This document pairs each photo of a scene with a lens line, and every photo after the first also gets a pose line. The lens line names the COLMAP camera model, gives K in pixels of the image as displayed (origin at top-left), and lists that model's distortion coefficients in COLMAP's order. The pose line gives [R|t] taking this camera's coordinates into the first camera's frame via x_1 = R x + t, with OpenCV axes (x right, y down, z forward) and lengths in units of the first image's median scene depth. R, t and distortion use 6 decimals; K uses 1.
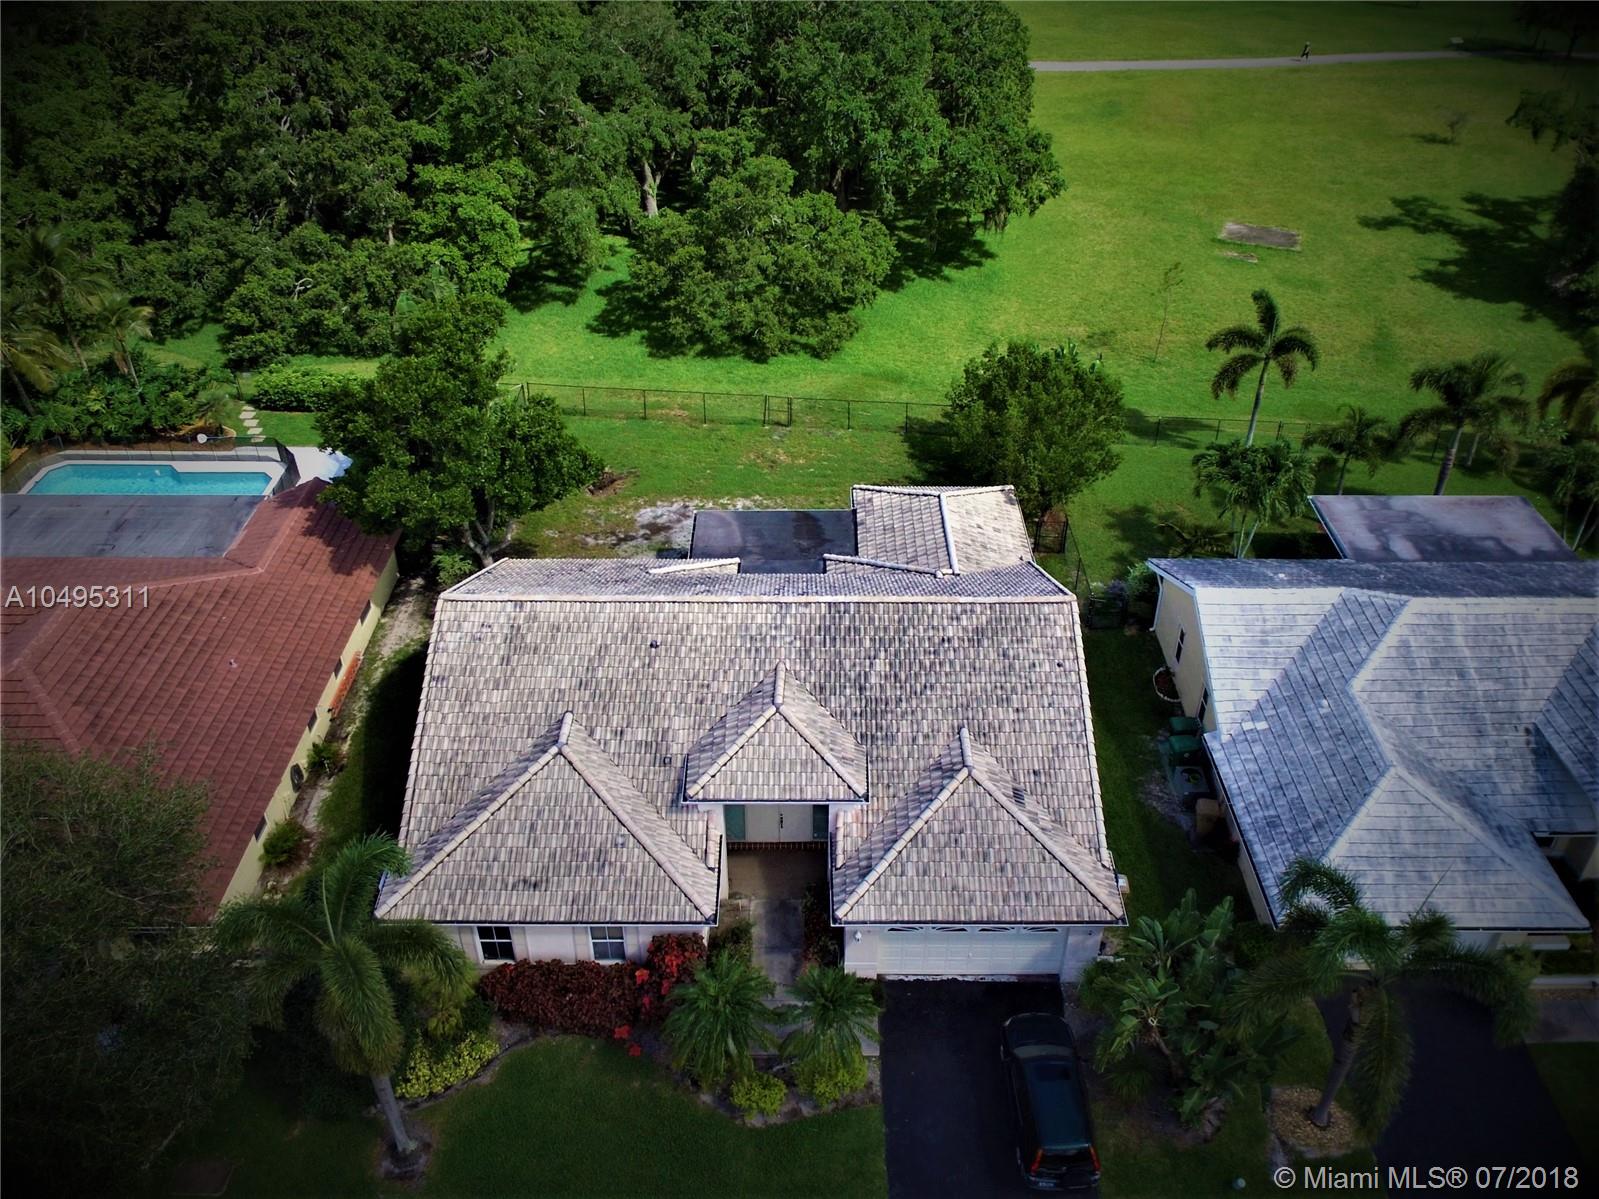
lens RADIAL K [[1254.2, 0, 836.9], [0, 1254.2, 545.3], [0, 0, 1]] dist [-0.002254, -0.004929]
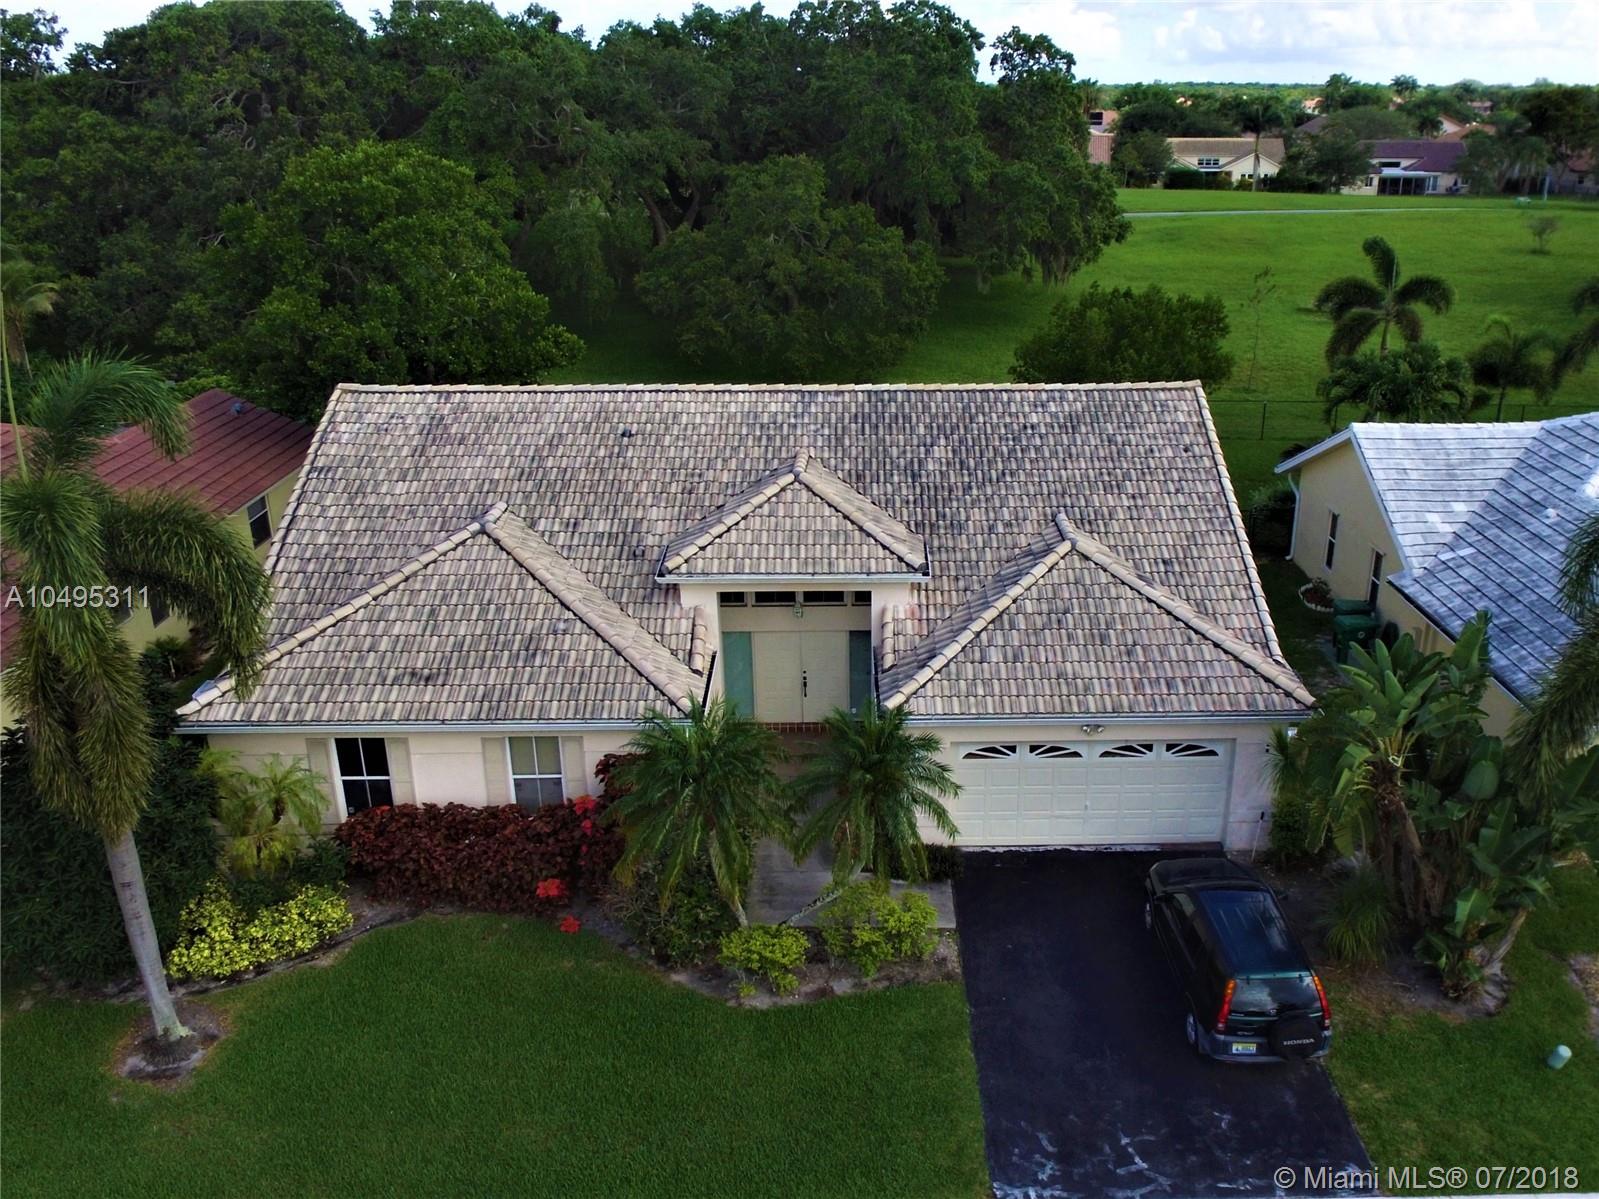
lens RADIAL K [[1332.1, 0, 906.0], [0, 1332.1, 601.0], [0, 0, 1]] dist [-0.007568, 0.000280]
pose [[0.999660, -0.018386, 0.018495, -0.000933], [0.022026, 0.974957, -0.221298, 0.368385], [-0.013964, 0.221630, 0.975031, 0.284594]]
